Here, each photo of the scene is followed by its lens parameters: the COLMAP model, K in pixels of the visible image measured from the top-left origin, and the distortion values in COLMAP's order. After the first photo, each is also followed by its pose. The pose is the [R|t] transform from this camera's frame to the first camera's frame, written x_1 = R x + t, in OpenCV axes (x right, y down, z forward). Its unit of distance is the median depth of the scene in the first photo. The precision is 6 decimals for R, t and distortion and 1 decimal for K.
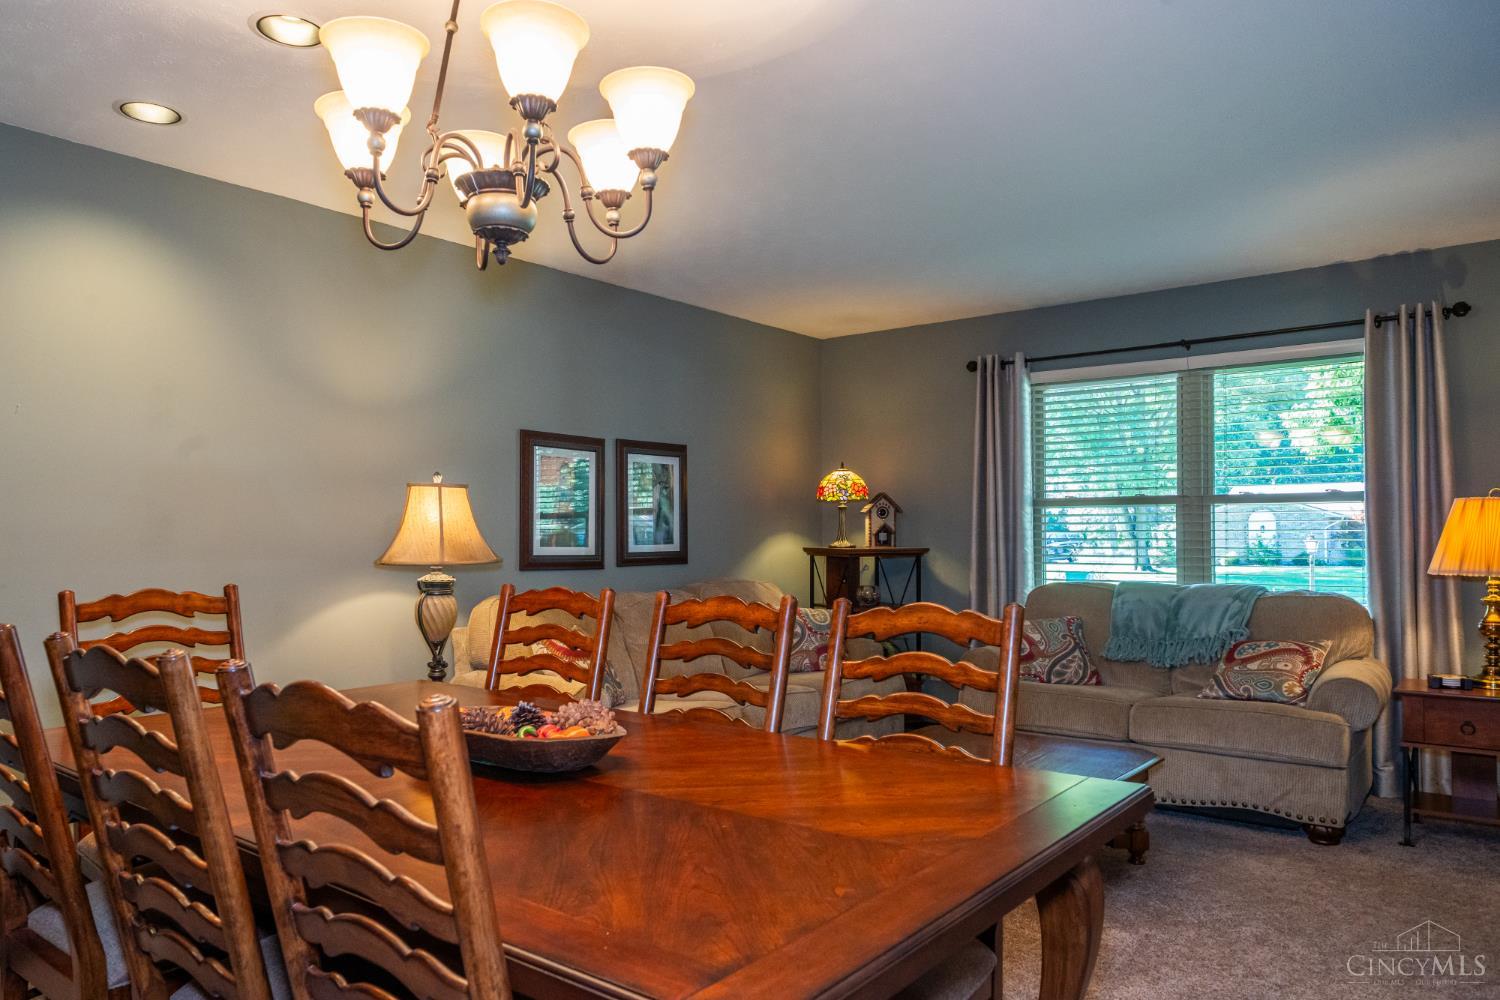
lens RADIAL K [[978.0, 0, 741.8], [0, 978.0, 507.9], [0, 0, 1]] dist [0.003930, 0.001705]
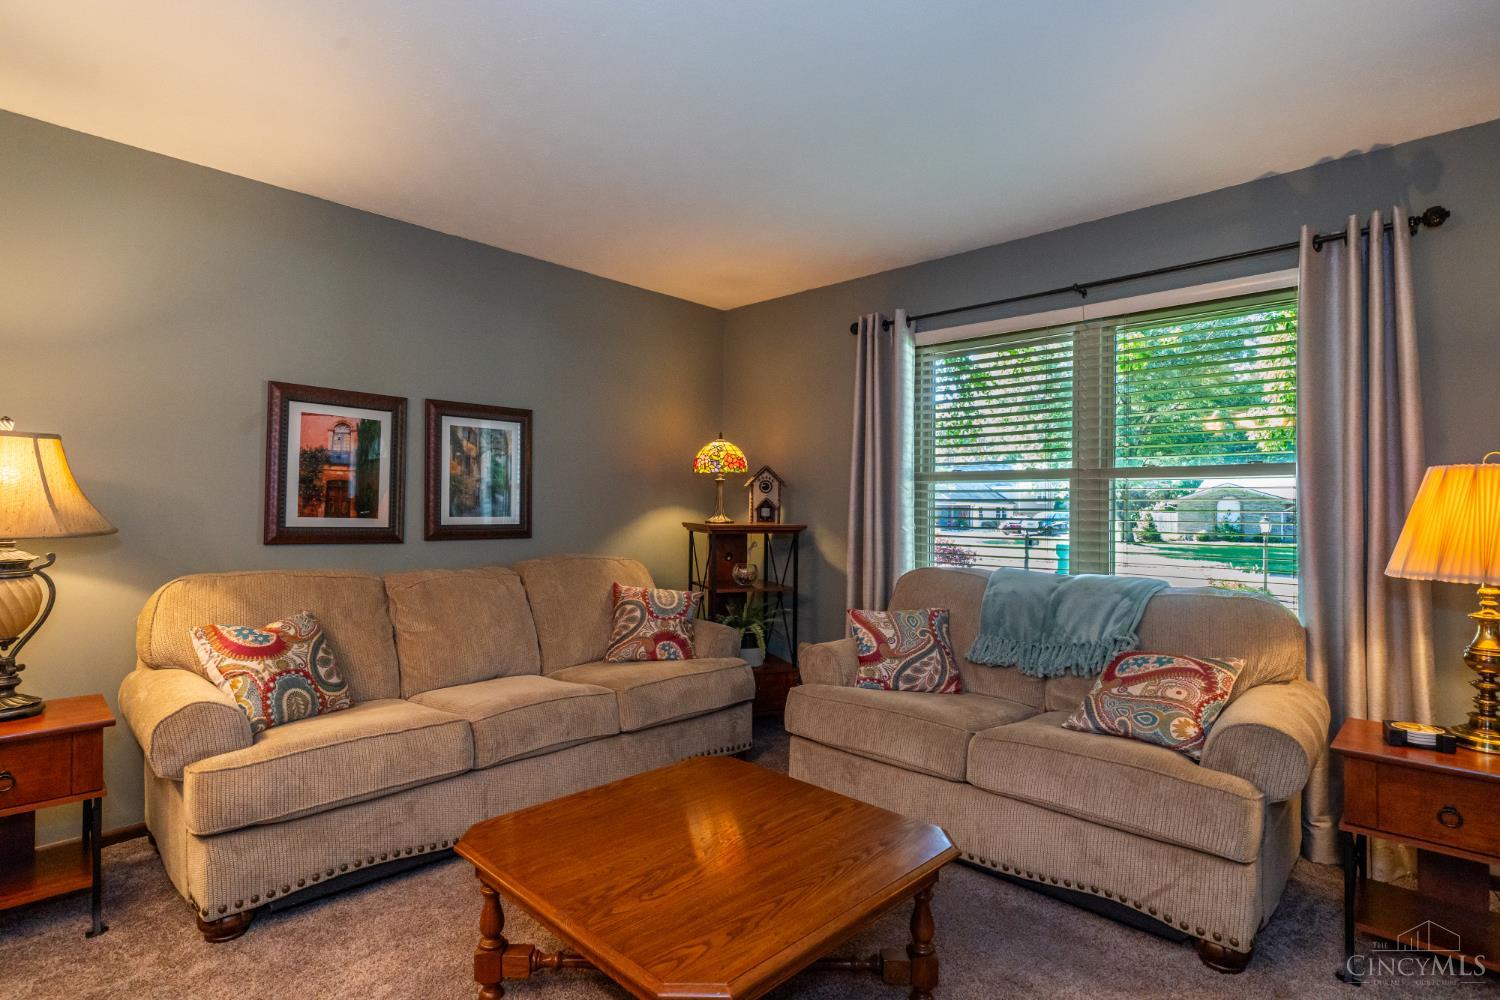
lens RADIAL K [[742.8, 0, 756.1], [0, 742.8, 491.6], [0, 0, 1]] dist [0.002983, -0.000093]
pose [[0.996883, 0.012631, -0.077876, 0.246132], [-0.012452, 0.999919, 0.002776, 0.009696], [0.077904, -0.001798, 0.996959, 0.365936]]
